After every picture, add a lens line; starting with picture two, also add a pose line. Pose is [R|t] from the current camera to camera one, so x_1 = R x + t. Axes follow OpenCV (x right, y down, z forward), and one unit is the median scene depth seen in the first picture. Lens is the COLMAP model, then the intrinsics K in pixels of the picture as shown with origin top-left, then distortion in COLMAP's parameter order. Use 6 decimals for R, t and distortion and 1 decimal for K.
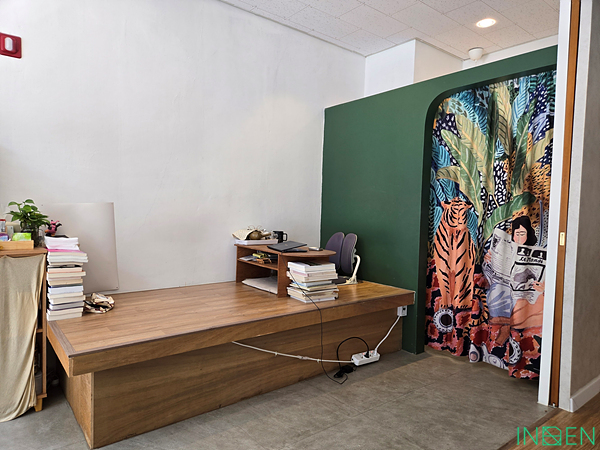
lens RADIAL K [[398.7, 0, 297.2], [0, 398.7, 222.9], [0, 0, 1]] dist [0.092241, -0.083346]
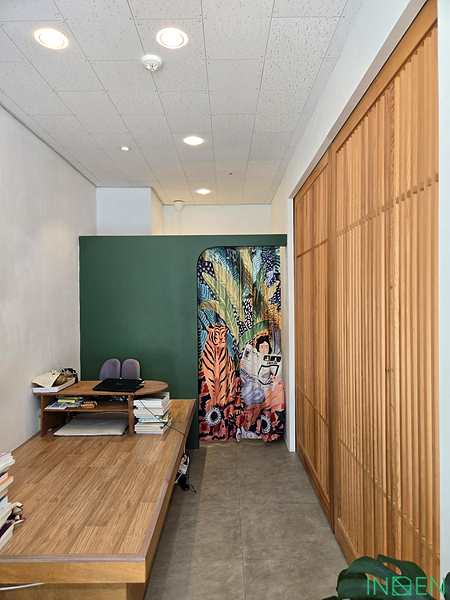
lens RADIAL K [[399.3, 0, 225.0], [0, 399.3, 300.0], [0, 0, 1]] dist [0.084935, -0.074623]
pose [[0.621990, -0.033267, 0.782318, -0.670828], [0.052400, 0.998626, 0.000805, -0.147833], [-0.781270, 0.040493, 0.622878, 0.144893]]
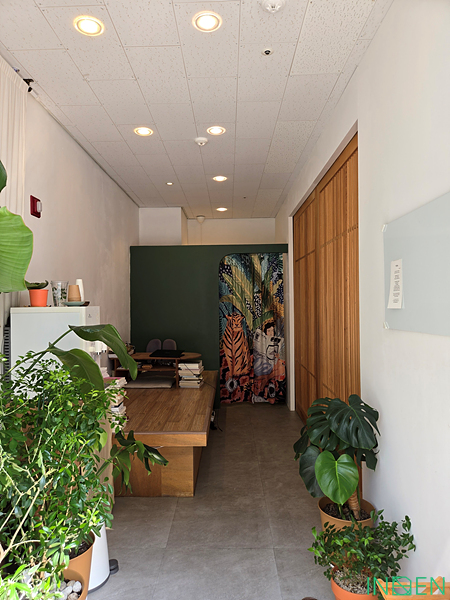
lens RADIAL K [[398.7, 0, 225.0], [0, 398.7, 300.0], [0, 0, 1]] dist [0.092241, -0.083346]
pose [[0.629935, -0.029777, 0.776077, -1.021834], [0.054578, 0.998492, -0.005990, -0.115310], [-0.774728, 0.046130, 0.630610, -0.067810]]
